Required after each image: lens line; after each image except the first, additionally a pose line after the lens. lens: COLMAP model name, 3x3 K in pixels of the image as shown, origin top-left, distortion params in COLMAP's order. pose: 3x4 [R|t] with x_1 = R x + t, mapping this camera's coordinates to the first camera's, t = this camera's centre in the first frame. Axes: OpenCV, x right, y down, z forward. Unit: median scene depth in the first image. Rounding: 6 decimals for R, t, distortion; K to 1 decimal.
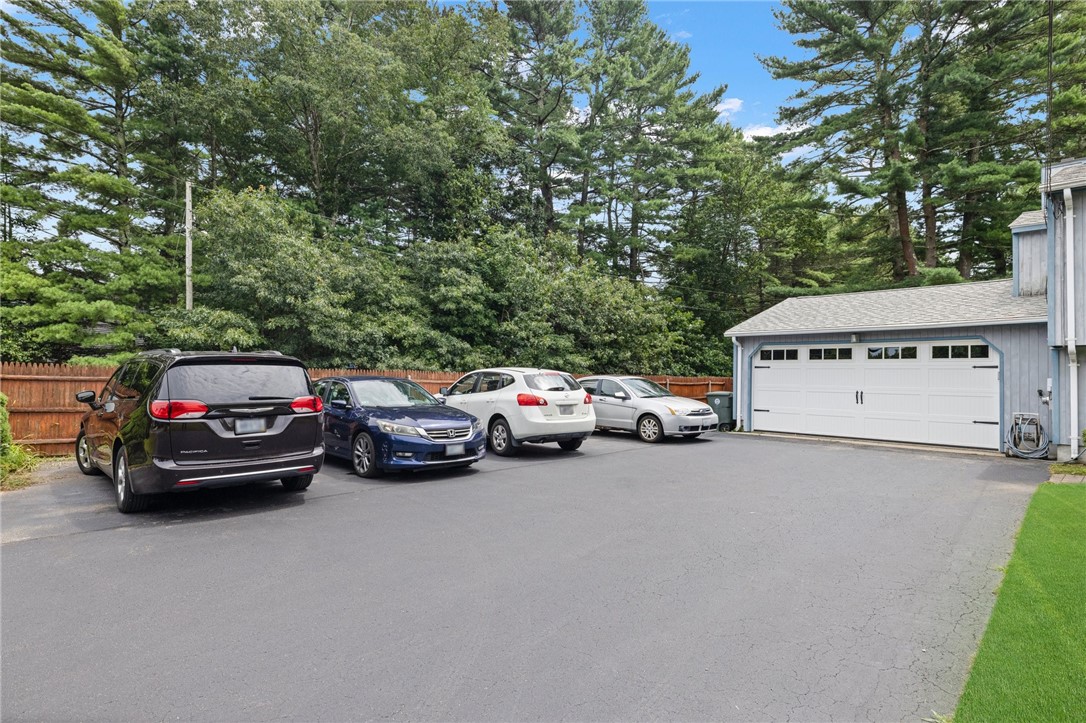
lens RADIAL K [[576.8, 0, 543.0], [0, 576.8, 361.5], [0, 0, 1]] dist [0.003142, 0.000094]
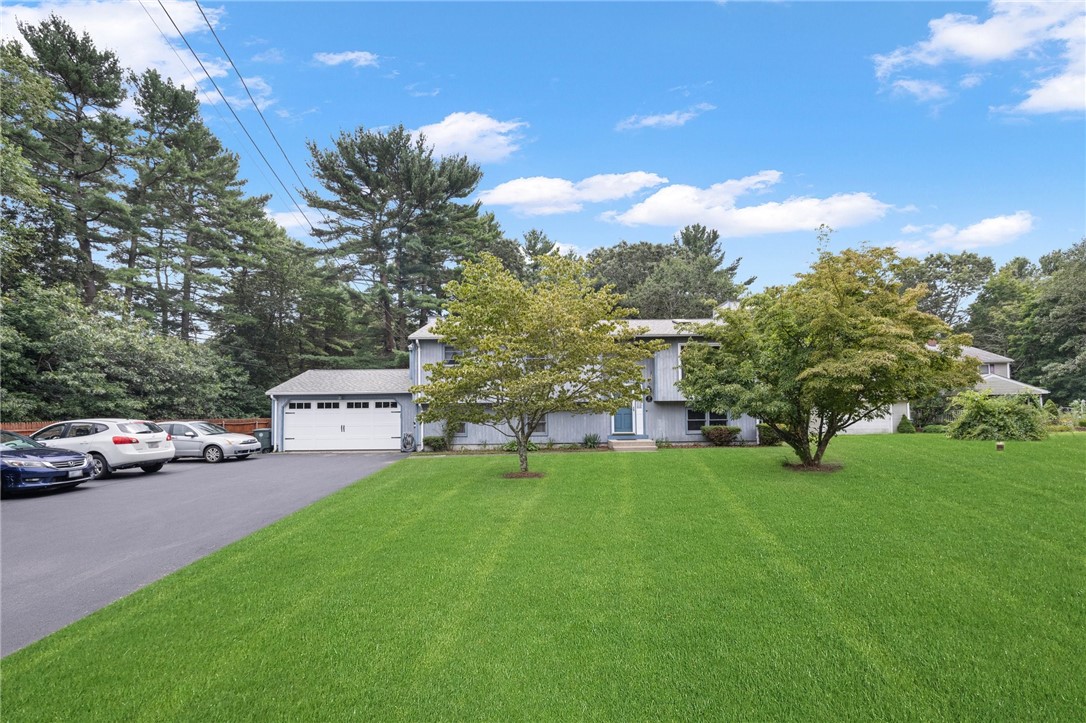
lens RADIAL K [[481.9, 0, 542.6], [0, 481.9, 399.4], [0, 0, 1]] dist [0.000662, -0.010716]
pose [[0.687931, -0.001680, 0.725774, -0.133988], [0.000783, 0.999998, 0.001573, -0.031427], [-0.725776, -0.000514, 0.687931, -0.502879]]
